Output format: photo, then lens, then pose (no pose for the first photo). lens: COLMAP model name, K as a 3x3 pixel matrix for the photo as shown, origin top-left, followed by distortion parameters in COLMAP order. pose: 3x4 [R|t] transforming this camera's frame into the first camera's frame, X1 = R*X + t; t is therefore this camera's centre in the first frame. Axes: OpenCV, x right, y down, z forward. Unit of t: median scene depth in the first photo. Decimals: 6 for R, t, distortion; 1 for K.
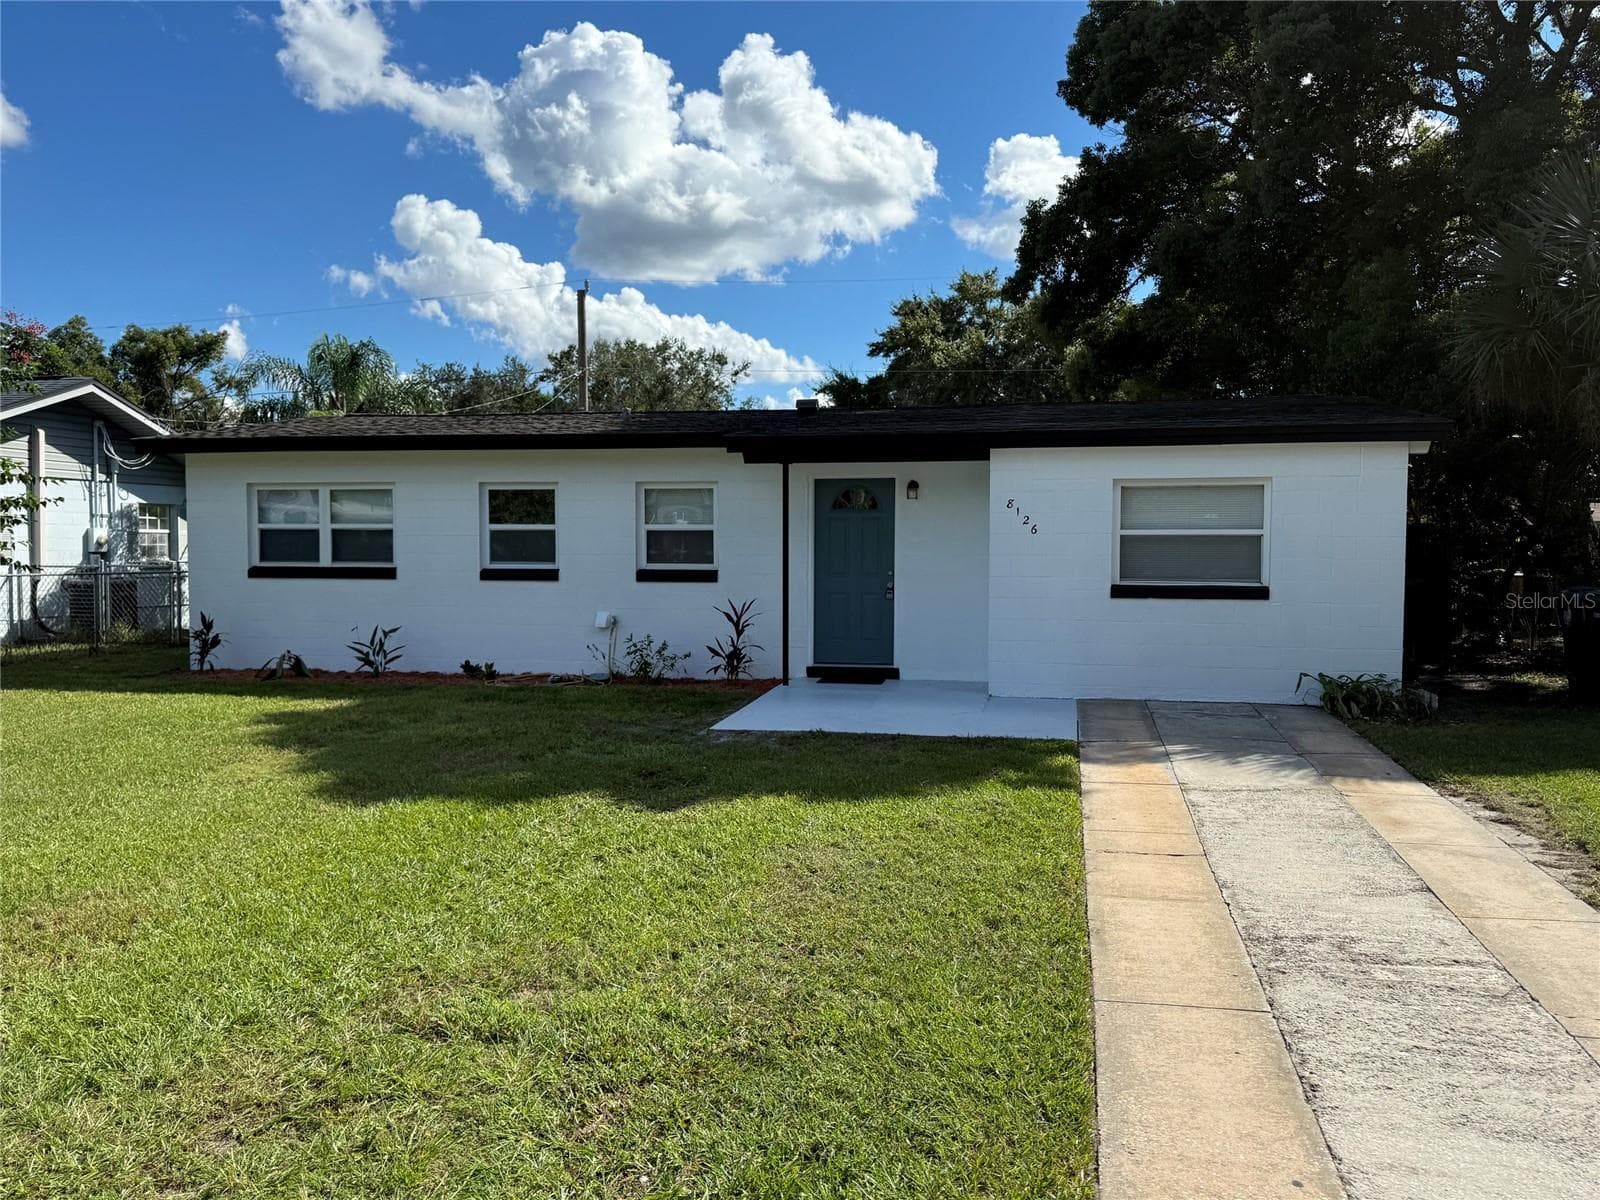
lens RADIAL K [[1244.9, 0, 800.0], [0, 1244.9, 600.0], [0, 0, 1]] dist [0.117624, -0.201914]
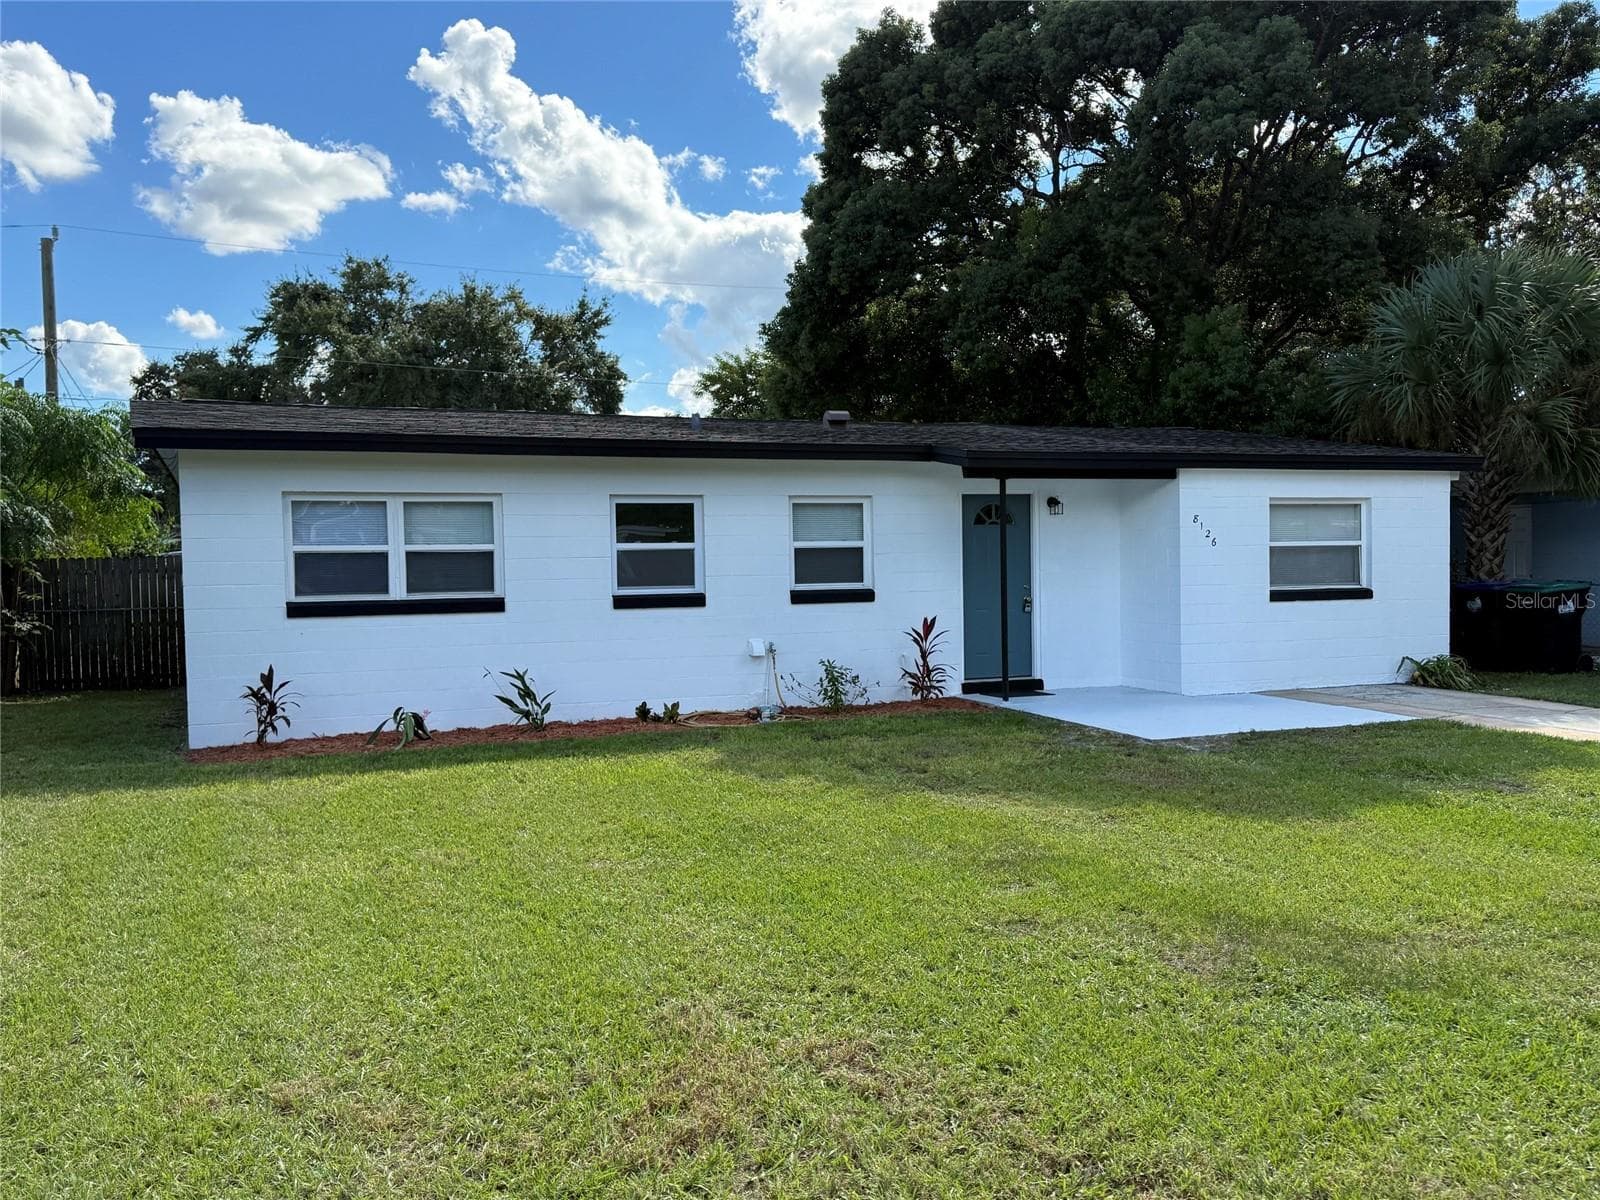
lens RADIAL K [[1436.6, 0, 808.8], [0, 1436.6, 598.4], [0, 0, 1]] dist [0.143835, -0.302462]
pose [[0.825845, -0.029456, 0.563127, -0.693120], [0.042163, 0.999065, -0.009575, -0.007878], [-0.562319, 0.031651, 0.826315, 0.115285]]
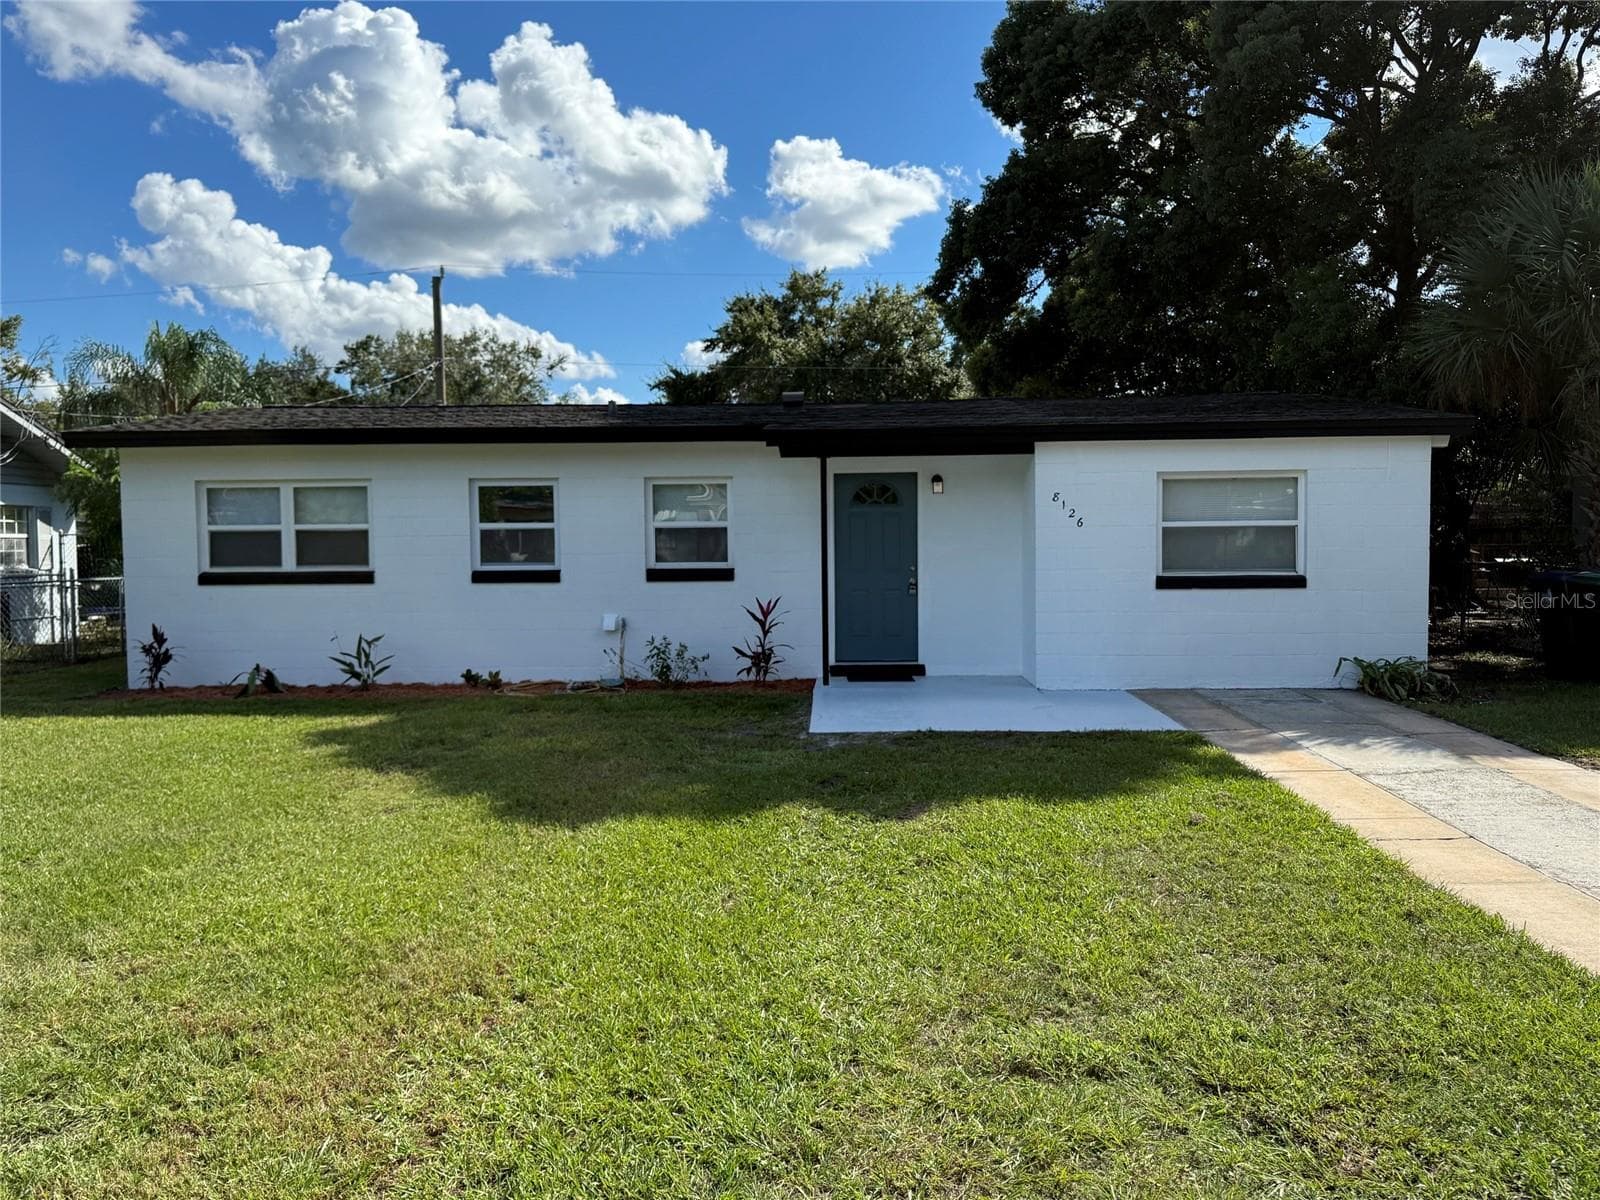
lens RADIAL K [[1244.9, 0, 800.0], [0, 1244.9, 600.0], [0, 0, 1]] dist [0.117624, -0.201914]
pose [[0.985580, -0.019895, 0.168038, -0.170383], [0.019589, 0.999802, 0.003479, -0.001678], [-0.168074, -0.000137, 0.985774, 0.036815]]
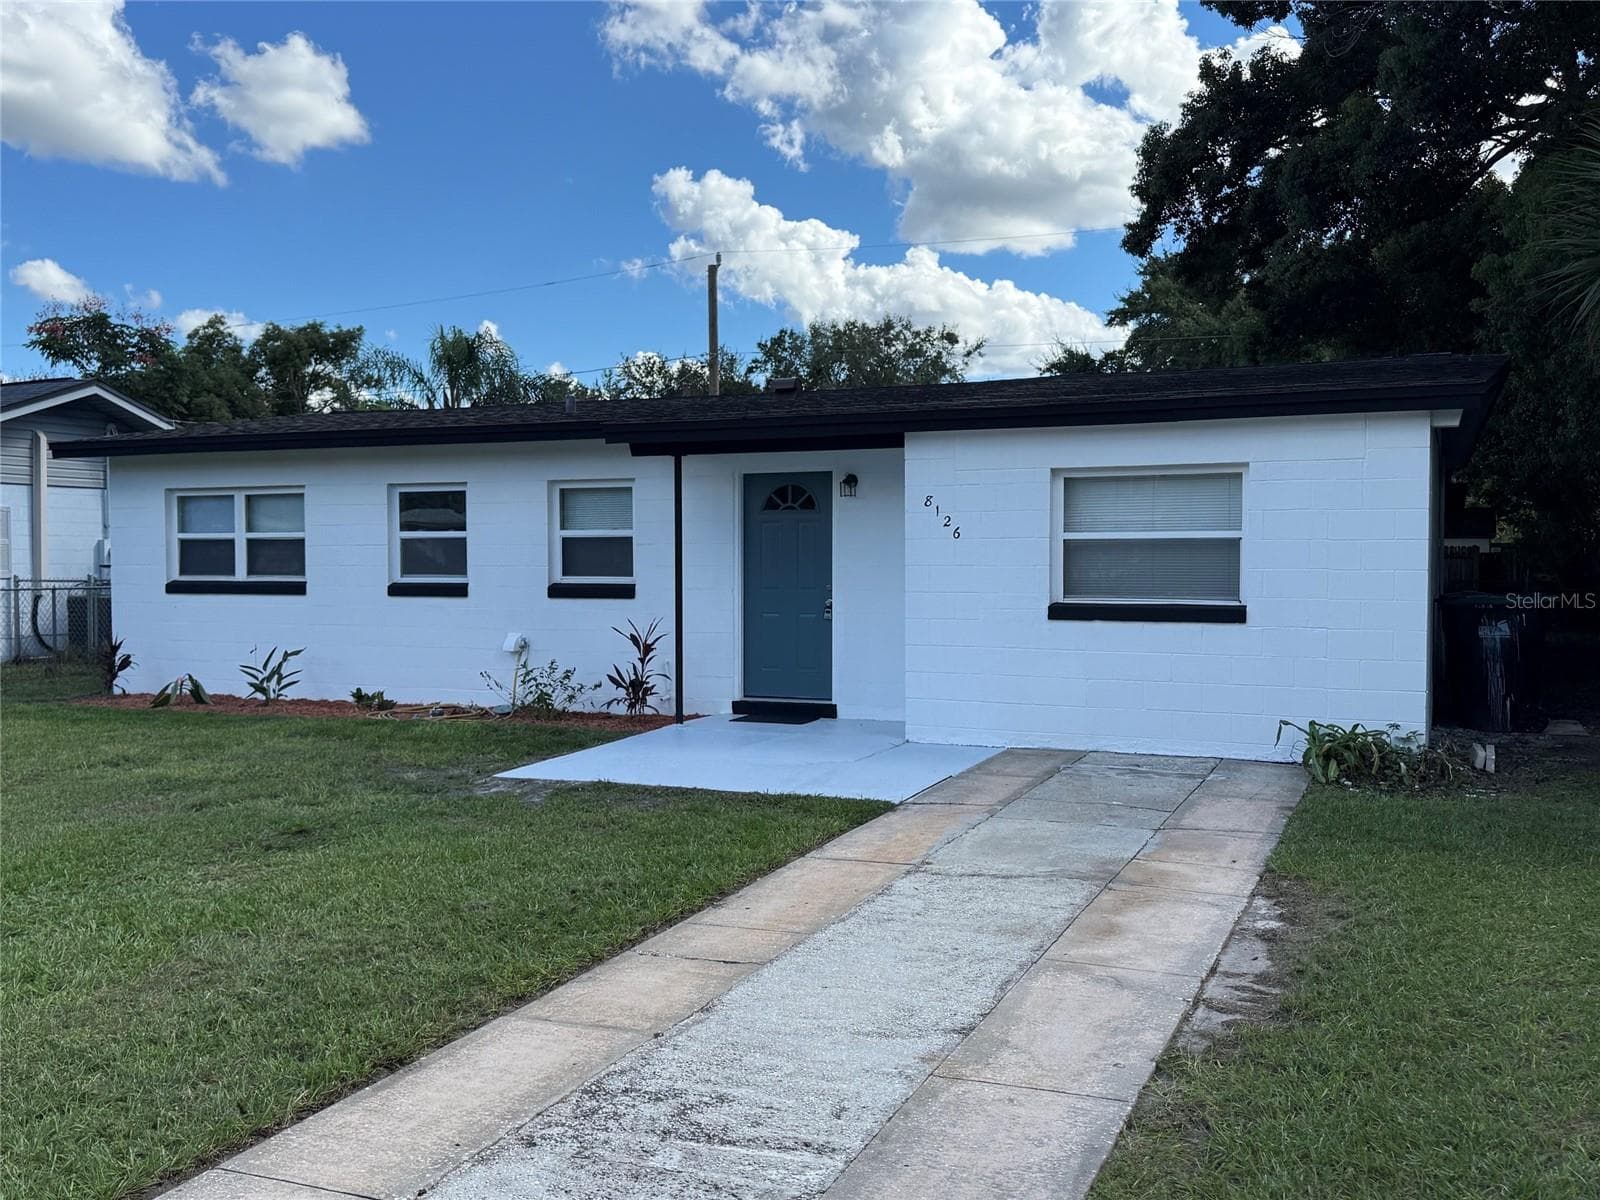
lens RADIAL K [[1436.6, 0, 808.8], [0, 1436.6, 598.4], [0, 0, 1]] dist [0.143835, -0.302462]
pose [[0.980075, 0.001528, -0.198624, 0.229967], [-0.004238, 0.999904, -0.013223, -0.001957], [0.198585, 0.013802, 0.979986, 0.069751]]
